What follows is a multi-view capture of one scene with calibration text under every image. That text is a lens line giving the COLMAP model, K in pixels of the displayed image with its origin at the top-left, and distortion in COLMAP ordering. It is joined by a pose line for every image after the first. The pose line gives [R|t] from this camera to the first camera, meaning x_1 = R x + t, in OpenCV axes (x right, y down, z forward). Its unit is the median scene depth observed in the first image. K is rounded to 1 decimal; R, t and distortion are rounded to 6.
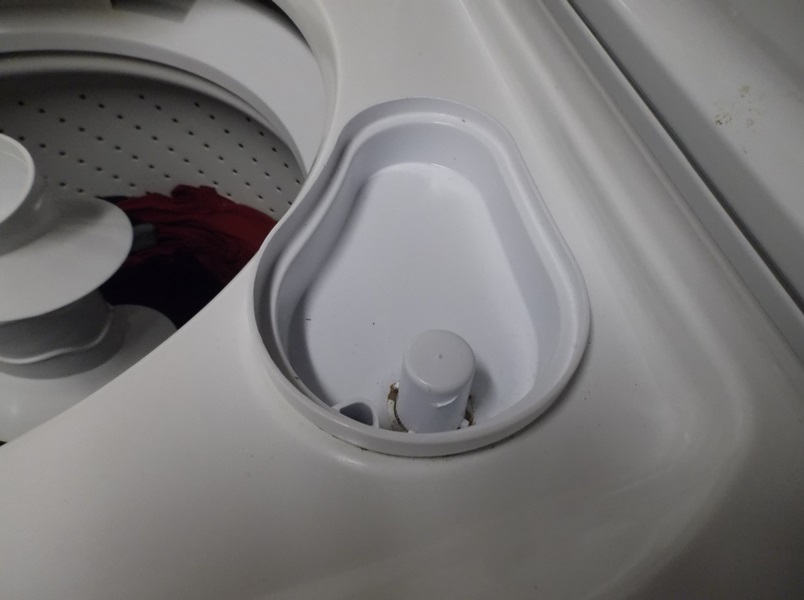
lens RADIAL K [[619.3, 0, 402.0], [0, 619.3, 300.0], [0, 0, 1]] dist [0.000734, 0.001057]
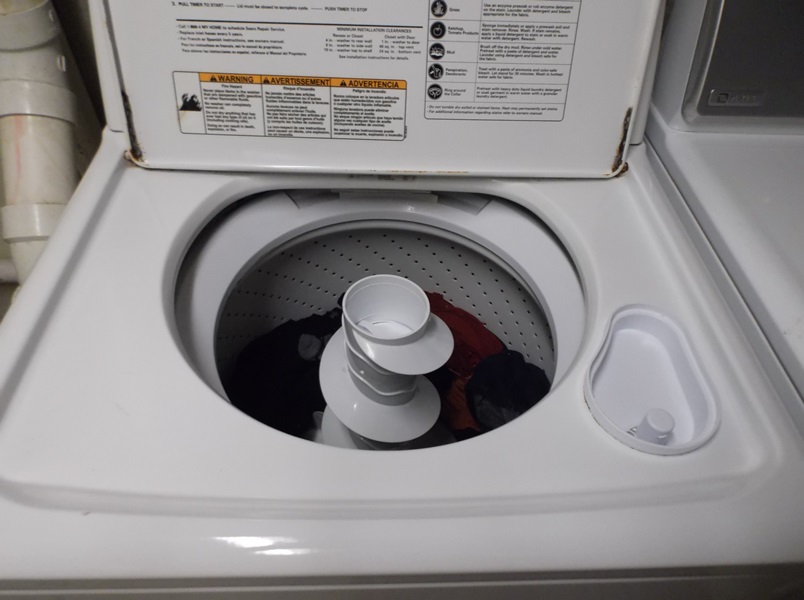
lens RADIAL K [[619.3, 0, 402.0], [0, 619.3, 300.0], [0, 0, 1]] dist [0.000734, 0.001057]
pose [[0.988052, 0.128232, -0.085494, -0.271869], [-0.136863, 0.985095, -0.104195, 0.004933], [0.070858, 0.114651, 0.990875, -0.531106]]
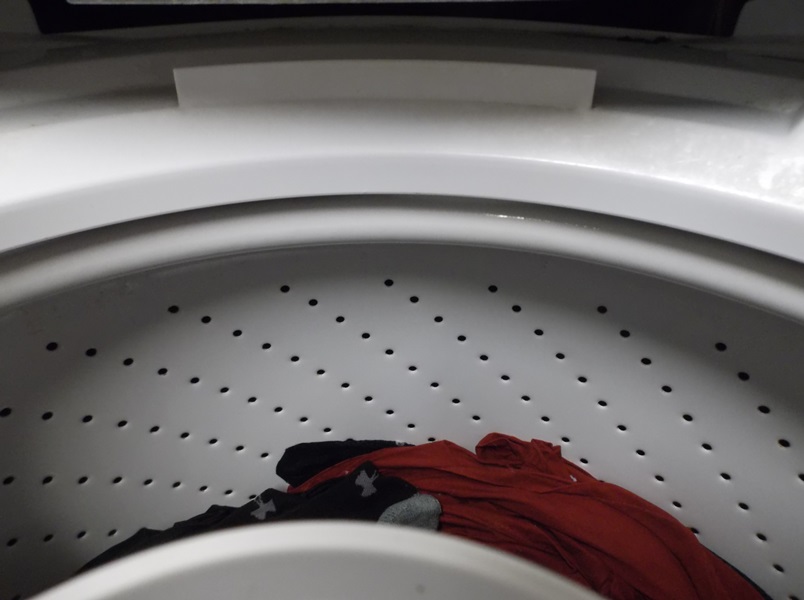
lens RADIAL K [[619.3, 0, 402.0], [0, 619.3, 300.0], [0, 0, 1]] dist [0.000734, 0.001057]
pose [[0.987065, 0.069837, -0.144313, -0.374067], [-0.104769, 0.962327, -0.250900, -0.154767], [0.121354, 0.262774, 0.957195, 0.424132]]
